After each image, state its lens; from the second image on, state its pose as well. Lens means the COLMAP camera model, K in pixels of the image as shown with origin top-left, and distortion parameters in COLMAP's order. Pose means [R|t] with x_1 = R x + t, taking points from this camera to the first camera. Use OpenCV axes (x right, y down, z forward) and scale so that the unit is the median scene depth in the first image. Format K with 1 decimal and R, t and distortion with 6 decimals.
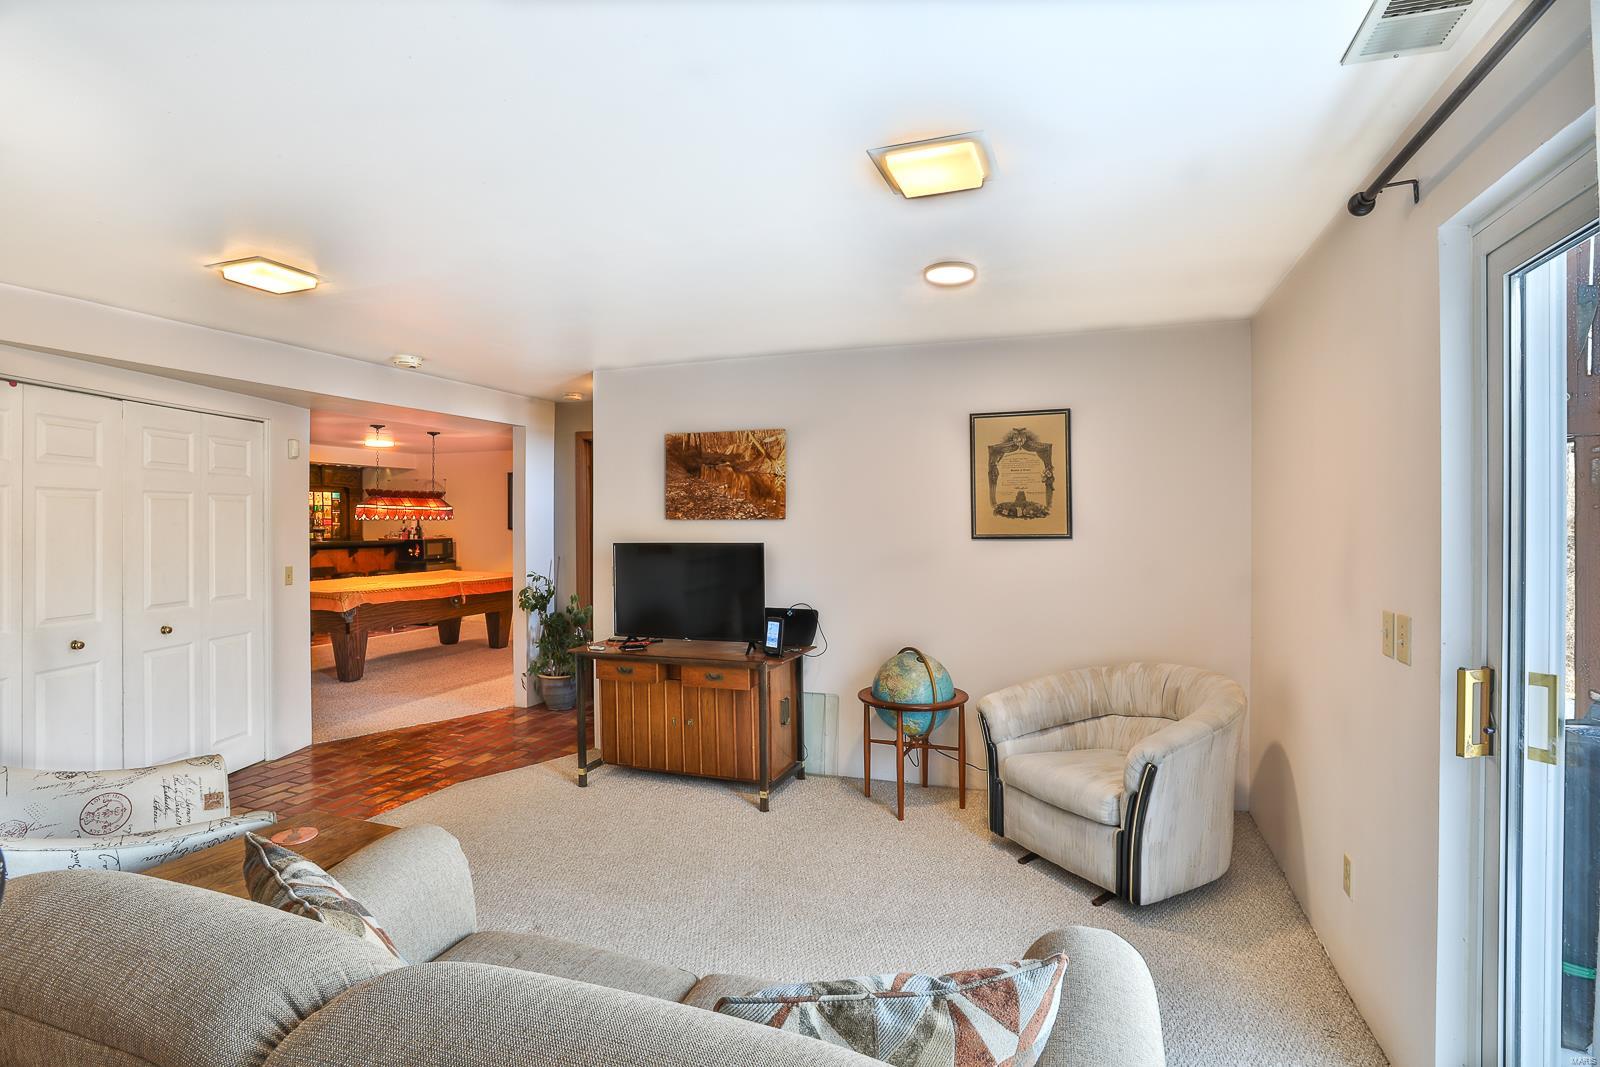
lens RADIAL K [[800.6, 0, 799.2], [0, 800.6, 525.7], [0, 0, 1]] dist [-0.005453, -0.000569]
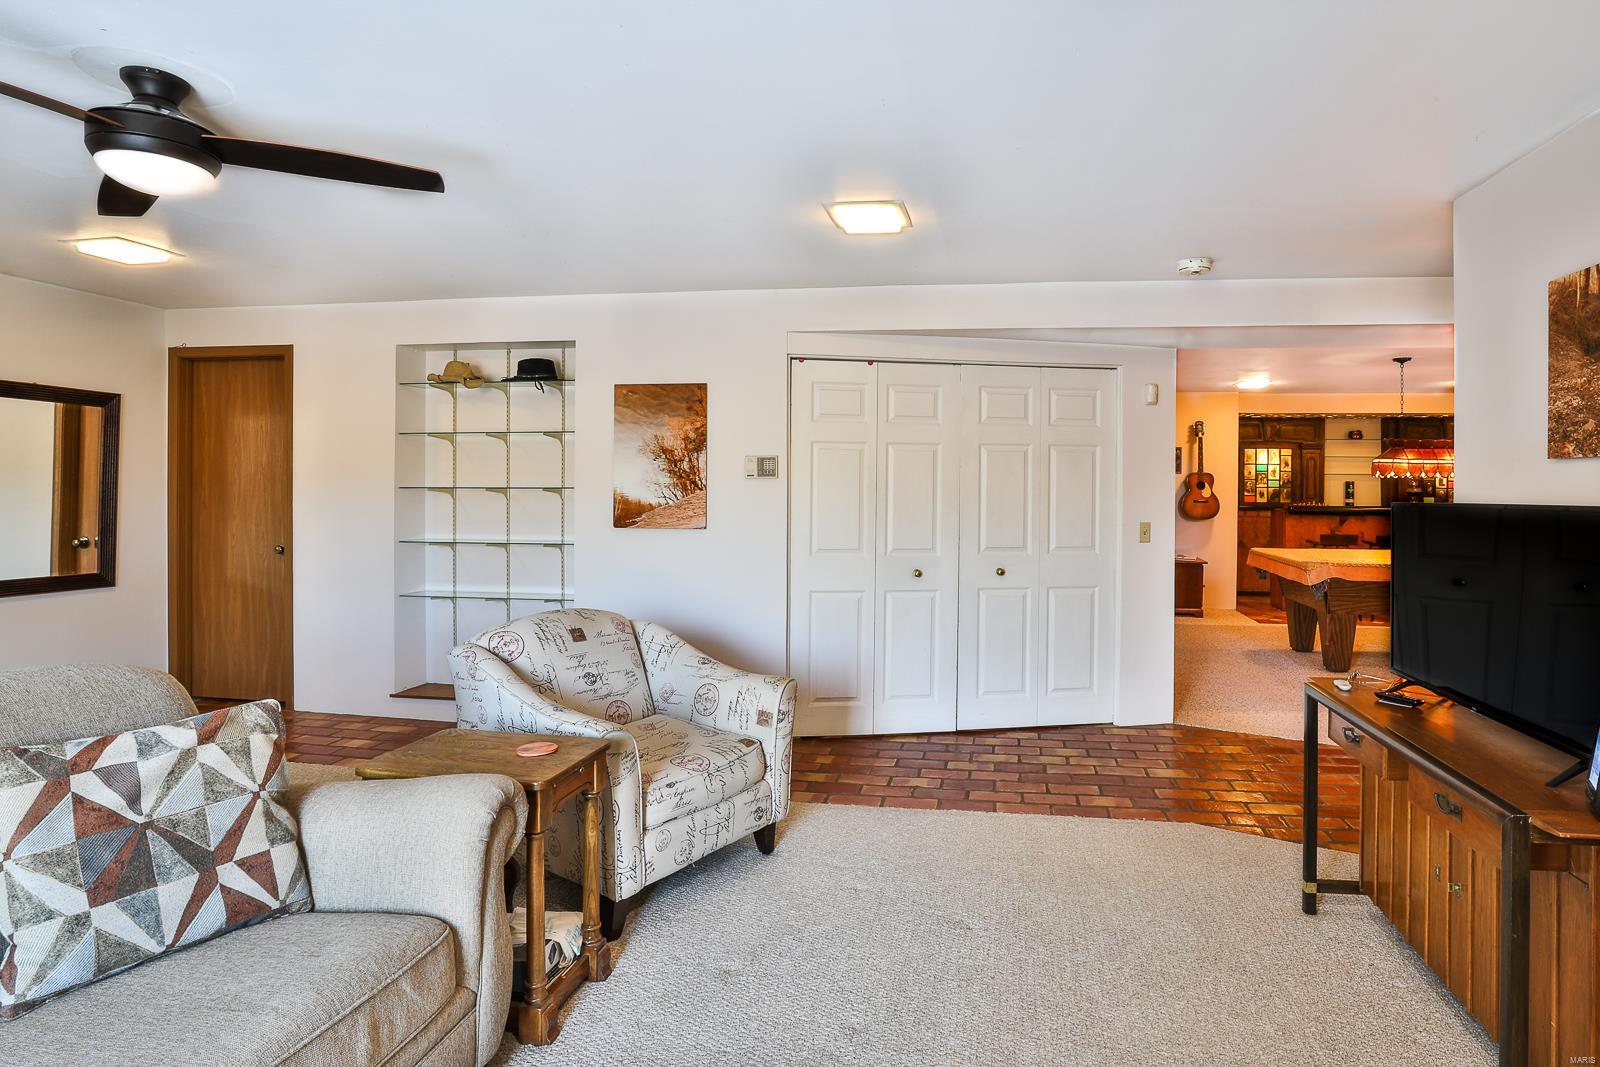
lens RADIAL K [[800.6, 0, 759.5], [0, 800.6, 481.6], [0, 0, 1]] dist [-0.005453, -0.000569]
pose [[0.240342, 0.004277, -0.970679, 0.086895], [-0.016256, 0.999868, 0.000381, 0.006329], [0.970552, 0.015688, 0.240380, 0.198536]]
